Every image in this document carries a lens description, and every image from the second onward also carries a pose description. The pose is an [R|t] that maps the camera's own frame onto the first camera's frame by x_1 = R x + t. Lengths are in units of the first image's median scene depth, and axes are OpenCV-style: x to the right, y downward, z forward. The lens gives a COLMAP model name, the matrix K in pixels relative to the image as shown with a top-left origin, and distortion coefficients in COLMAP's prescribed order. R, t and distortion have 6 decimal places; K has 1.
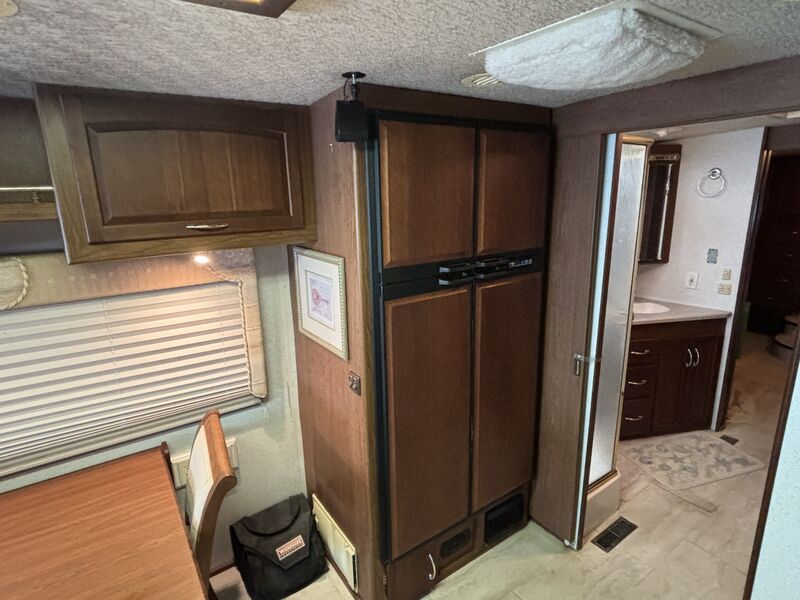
lens RADIAL K [[430.8, 0, 400.0], [0, 430.8, 300.0], [0, 0, 1]] dist [-0.000560, -0.000444]
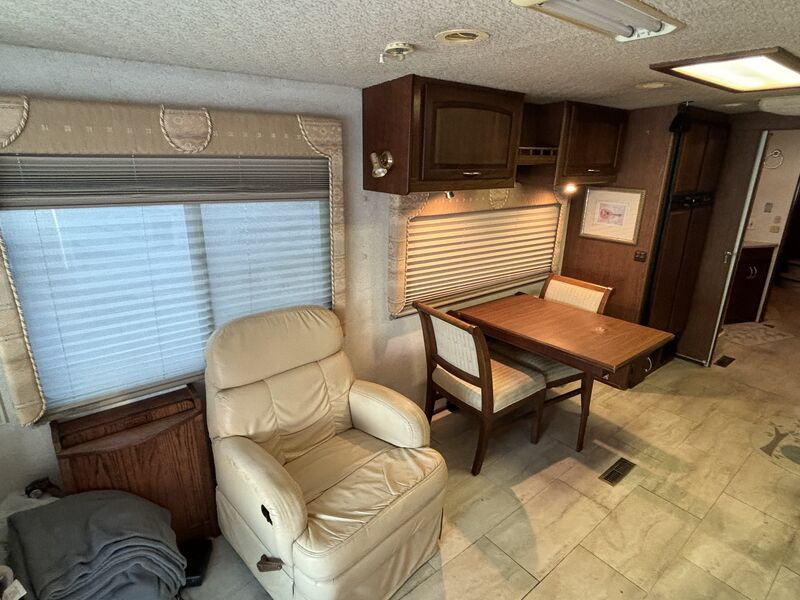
lens RADIAL K [[439.6, 0, 400.0], [0, 439.6, 300.0], [0, 0, 1]] dist [-0.004326, -0.002580]
pose [[0.996830, 0.017940, 0.077506, -0.952816], [-0.024264, 0.996383, 0.081440, 0.180545], [-0.075765, -0.083063, 0.993660, -0.645035]]
